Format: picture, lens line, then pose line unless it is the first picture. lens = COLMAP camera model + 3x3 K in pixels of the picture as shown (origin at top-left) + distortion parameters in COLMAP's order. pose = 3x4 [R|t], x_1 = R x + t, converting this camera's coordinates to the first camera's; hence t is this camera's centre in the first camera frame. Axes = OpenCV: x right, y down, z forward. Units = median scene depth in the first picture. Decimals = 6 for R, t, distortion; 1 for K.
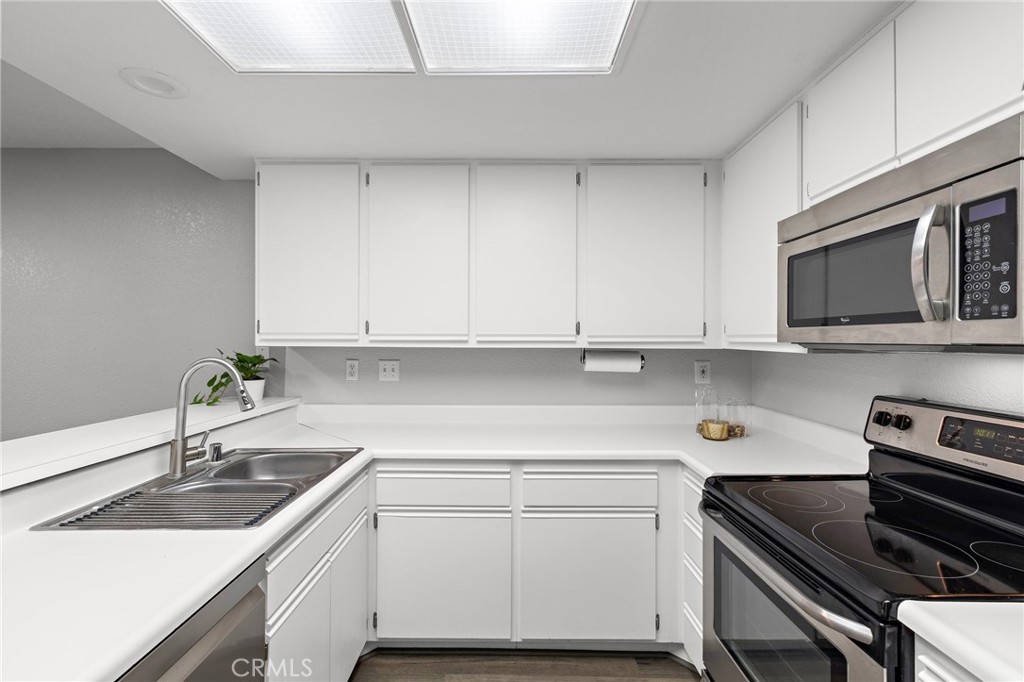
lens RADIAL K [[461.0, 0, 510.8], [0, 461.0, 334.7], [0, 0, 1]] dist [-0.000072, -0.000010]
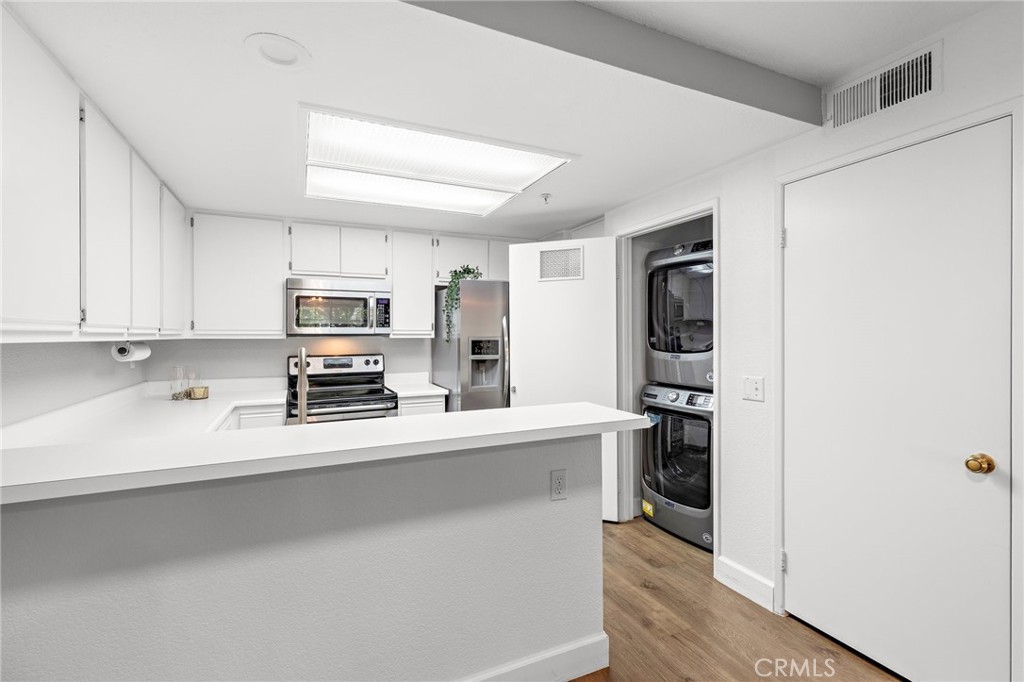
lens RADIAL K [[461.0, 0, 510.8], [0, 461.0, 334.7], [0, 0, 1]] dist [-0.000072, -0.000010]
pose [[-0.420076, -0.007626, 0.907457, -2.206709], [-0.007543, 0.999959, 0.004911, 0.001420], [-0.907457, -0.004782, -0.420117, 1.154254]]
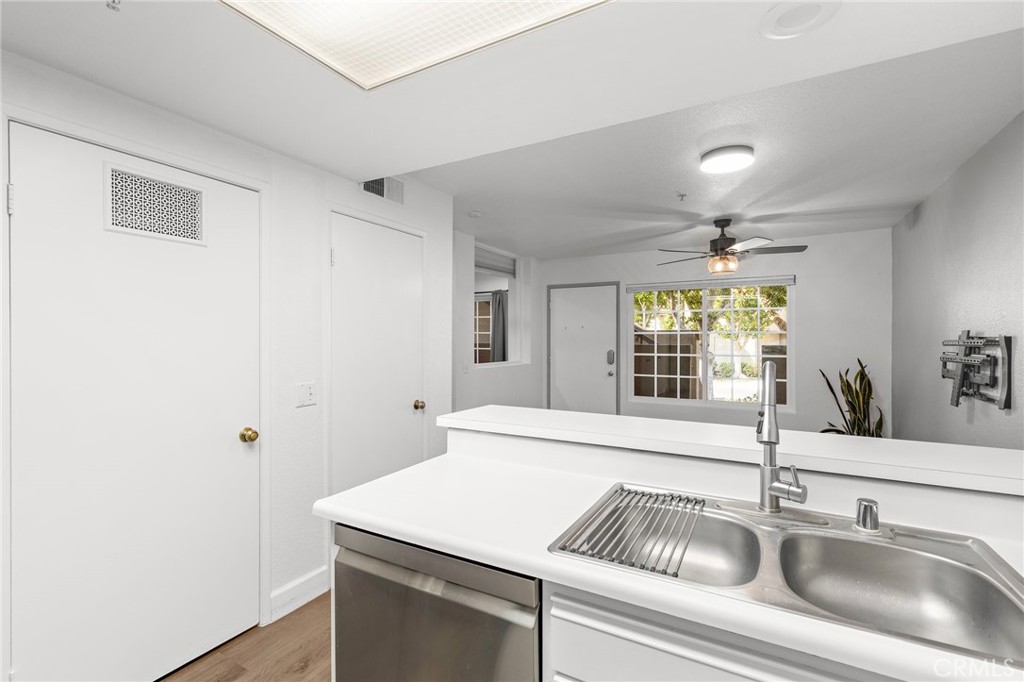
lens RADIAL K [[458.9, 0, 507.9], [0, 458.9, 339.3], [0, 0, 1]] dist [0.002332, 0.000158]
pose [[-0.494469, -0.003974, -0.869186, 0.213053], [0.004724, 0.999962, -0.007260, 0.013877], [0.869183, -0.007696, -0.494432, 1.138146]]
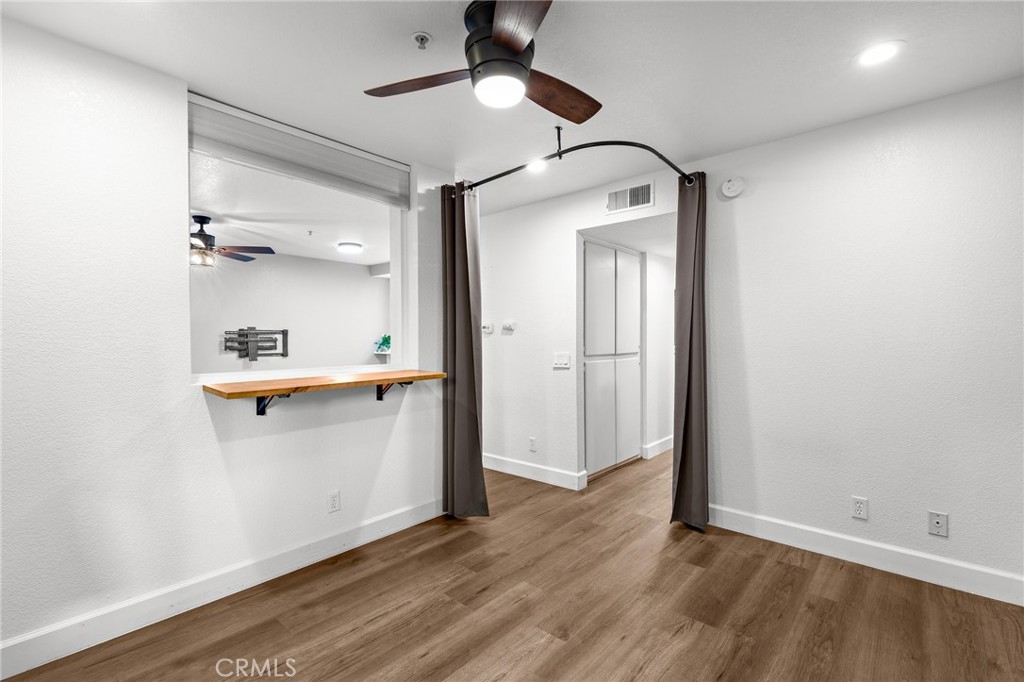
lens RADIAL K [[458.9, 0, 507.9], [0, 458.9, 339.3], [0, 0, 1]] dist [0.002332, 0.000158]
pose [[0.671413, -0.009976, 0.741016, -4.318630], [0.001415, 0.999925, 0.012179, 0.039217], [-0.741082, -0.007129, 0.671377, -3.124504]]
